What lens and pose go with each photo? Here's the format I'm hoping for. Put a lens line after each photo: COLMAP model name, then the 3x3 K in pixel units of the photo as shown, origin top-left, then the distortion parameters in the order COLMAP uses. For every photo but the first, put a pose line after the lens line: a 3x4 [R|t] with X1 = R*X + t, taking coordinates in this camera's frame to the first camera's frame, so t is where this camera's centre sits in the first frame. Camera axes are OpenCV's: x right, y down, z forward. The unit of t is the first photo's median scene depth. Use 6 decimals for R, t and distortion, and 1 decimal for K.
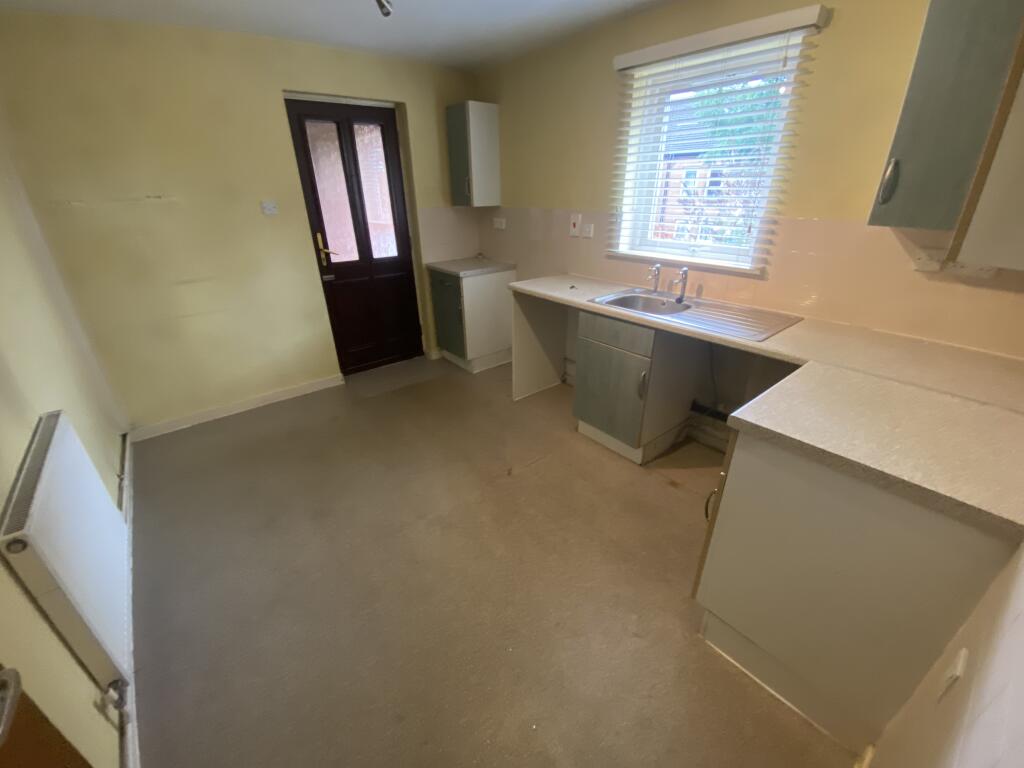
lens RADIAL K [[416.7, 0, 509.1], [0, 416.7, 385.4], [0, 0, 1]] dist [0.001347, -0.000311]
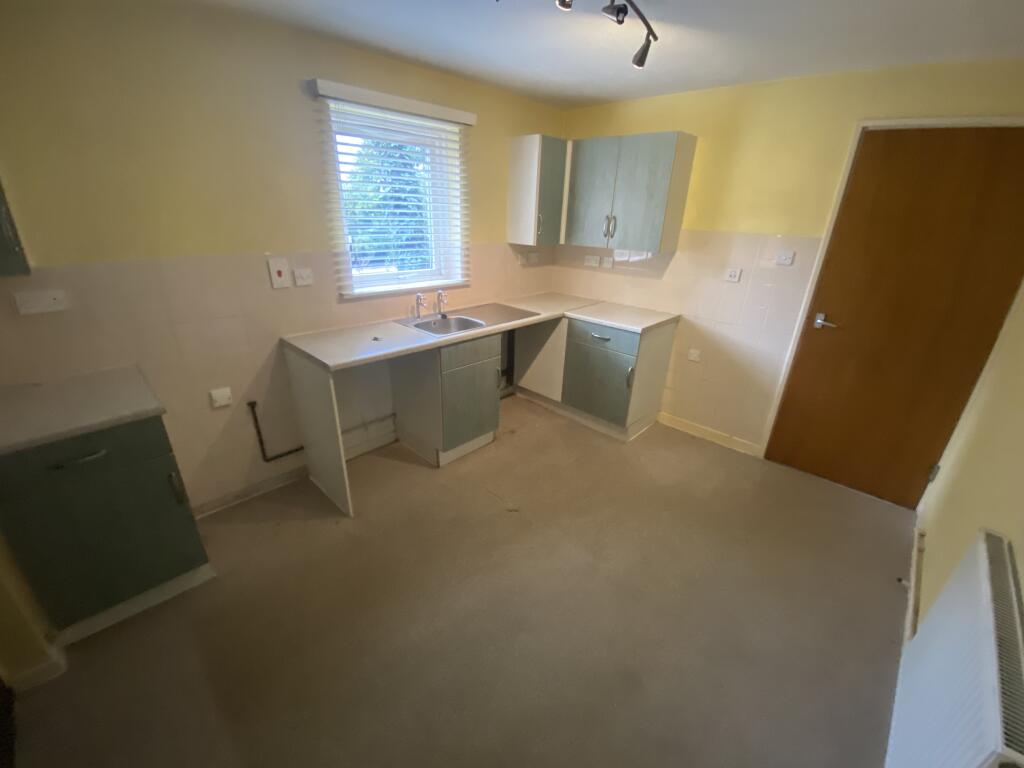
lens RADIAL K [[416.7, 0, 509.1], [0, 416.7, 385.6], [0, 0, 1]] dist [0.001347, -0.000311]
pose [[-0.124390, -0.376262, 0.918125, -0.776192], [0.397695, 0.828830, 0.393548, -0.419756], [-0.909047, 0.414087, 0.046539, 0.815778]]
